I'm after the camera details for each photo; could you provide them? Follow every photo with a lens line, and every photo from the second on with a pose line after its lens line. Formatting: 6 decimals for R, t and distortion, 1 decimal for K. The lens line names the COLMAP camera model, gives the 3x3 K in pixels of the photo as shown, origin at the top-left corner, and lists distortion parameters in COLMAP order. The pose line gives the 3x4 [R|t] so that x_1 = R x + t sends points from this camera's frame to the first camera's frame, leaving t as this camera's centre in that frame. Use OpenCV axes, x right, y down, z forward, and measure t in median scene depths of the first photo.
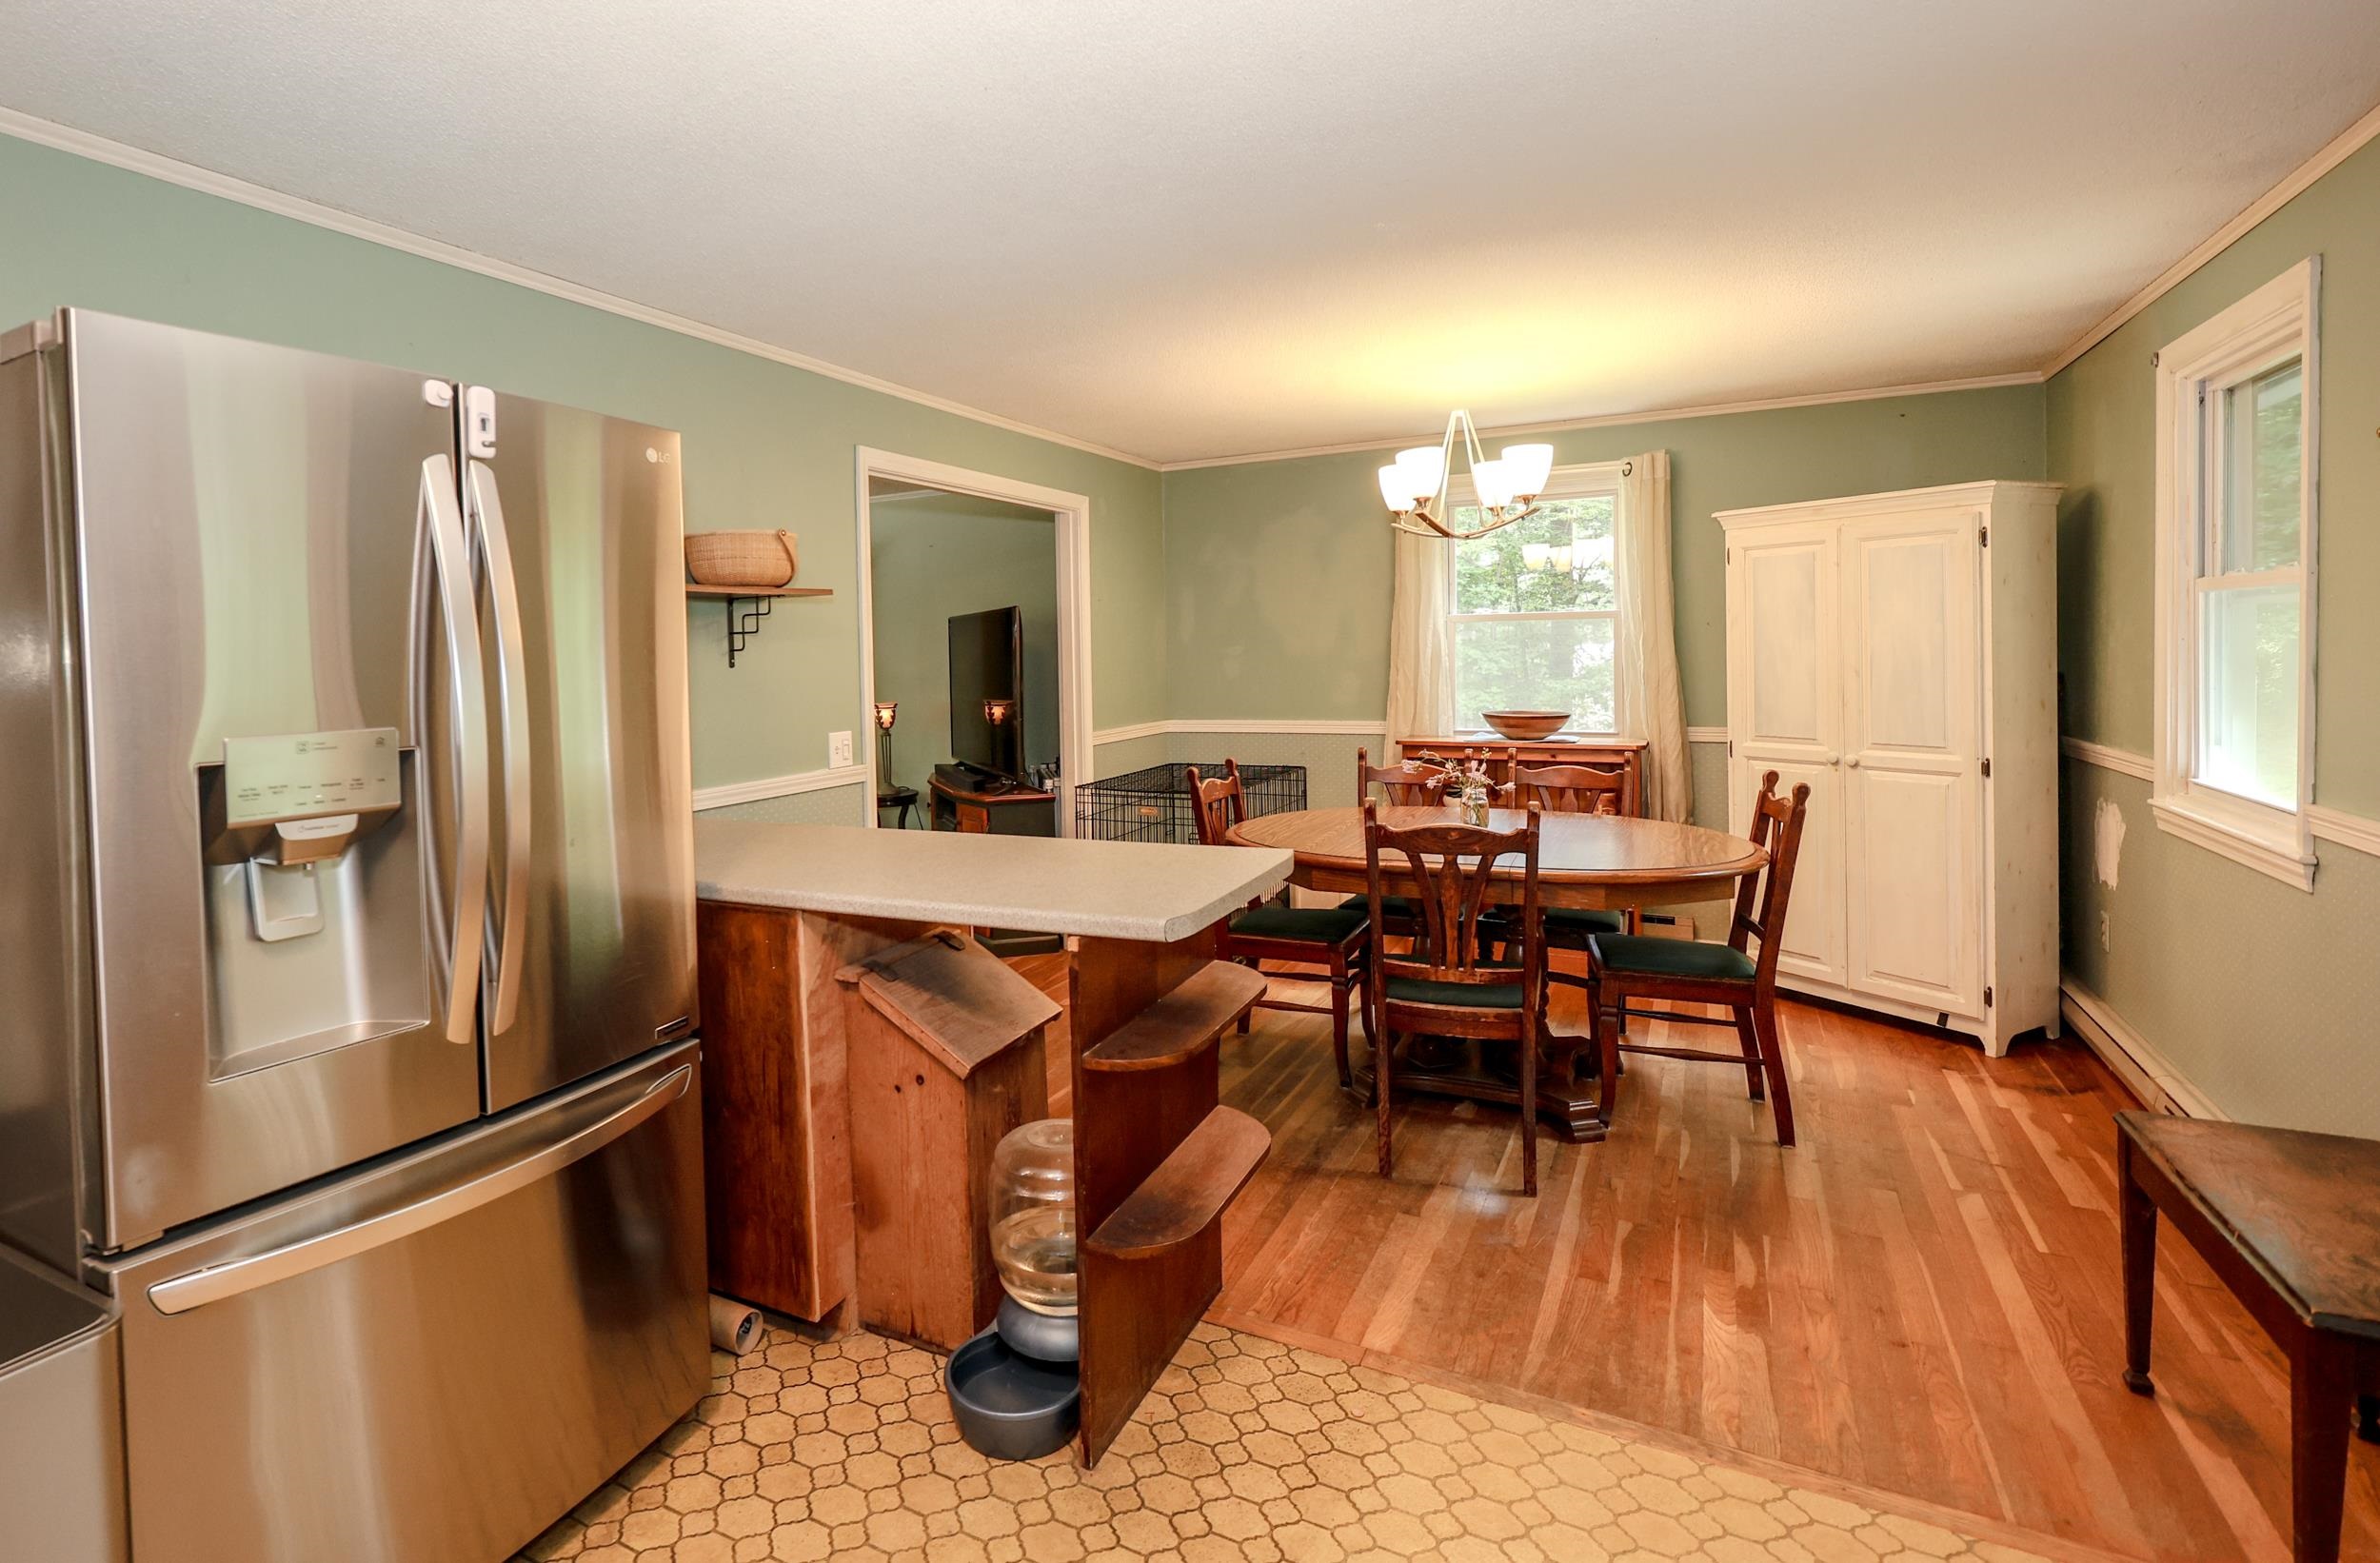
lens RADIAL K [[1109.0, 0, 1125.4], [0, 1109.0, 673.0], [0, 0, 1]] dist [-0.000566, 0.000605]
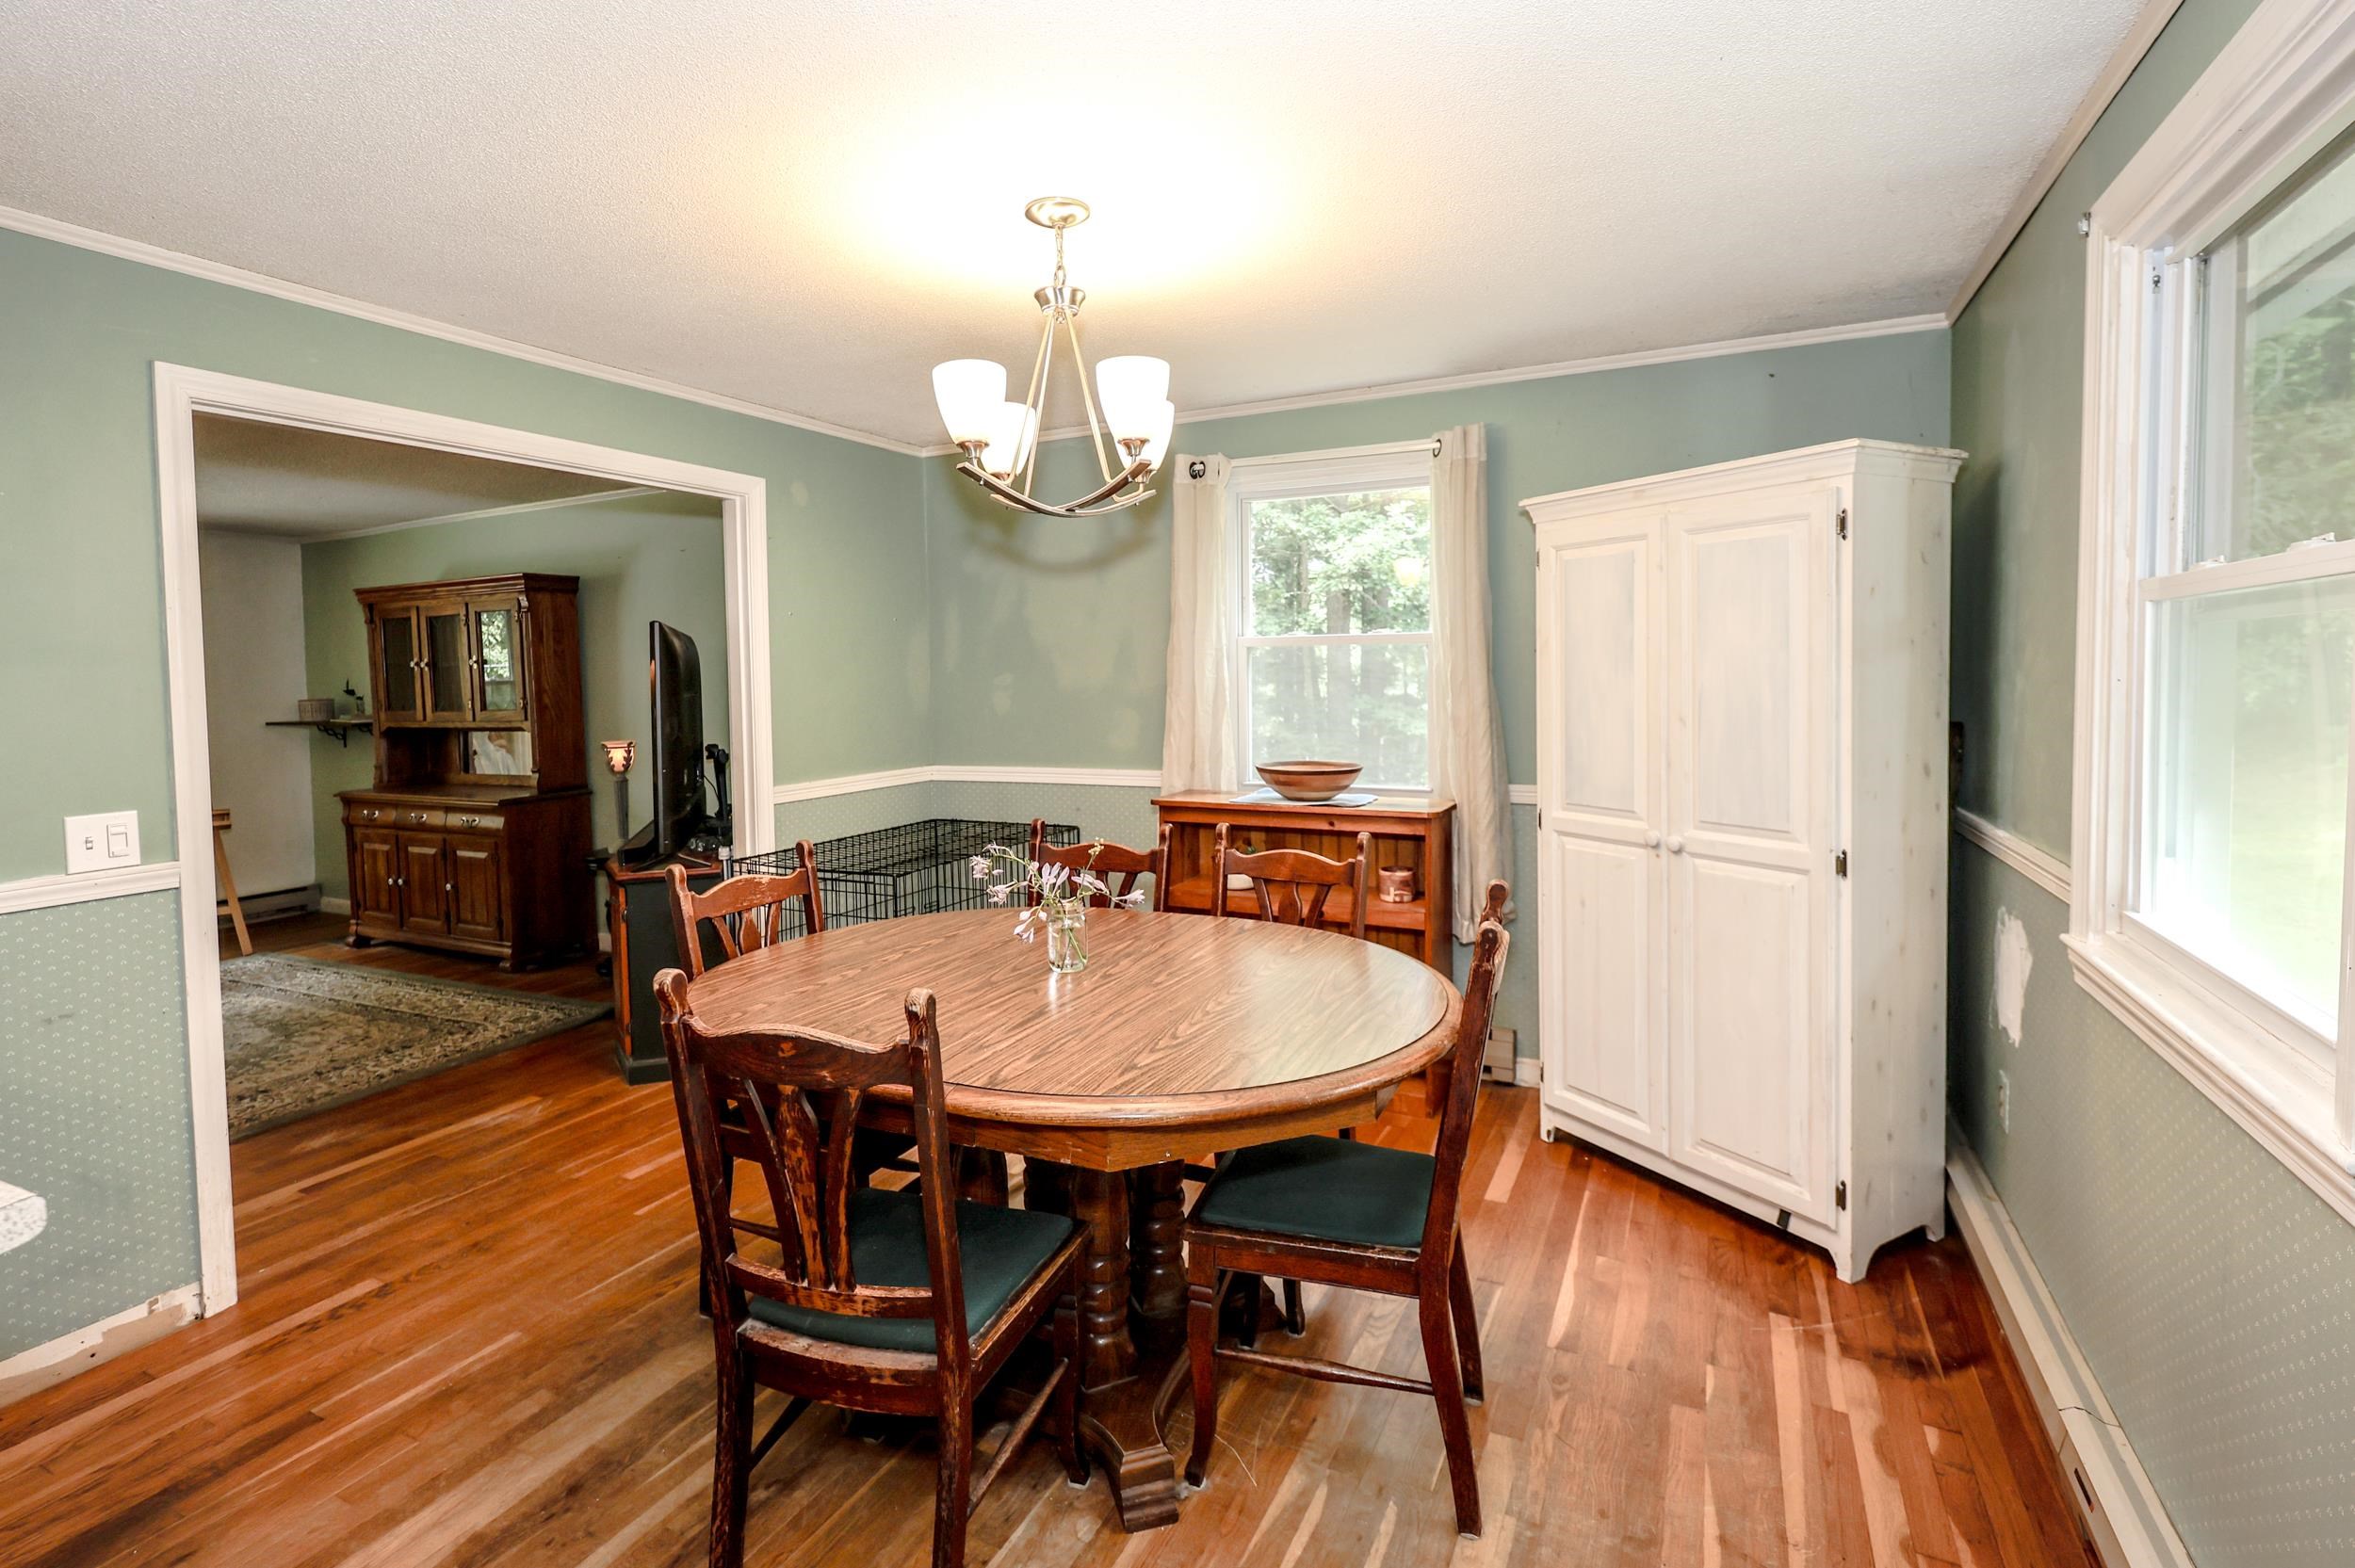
lens RADIAL K [[1125.1, 0, 1173.8], [0, 1125.1, 719.0], [0, 0, 1]] dist [0.001121, 0.001629]
pose [[0.998019, 0.003055, 0.062844, 0.312528], [-0.004168, 0.999837, 0.017583, -0.013551], [-0.062780, -0.017810, 0.997868, 0.326217]]
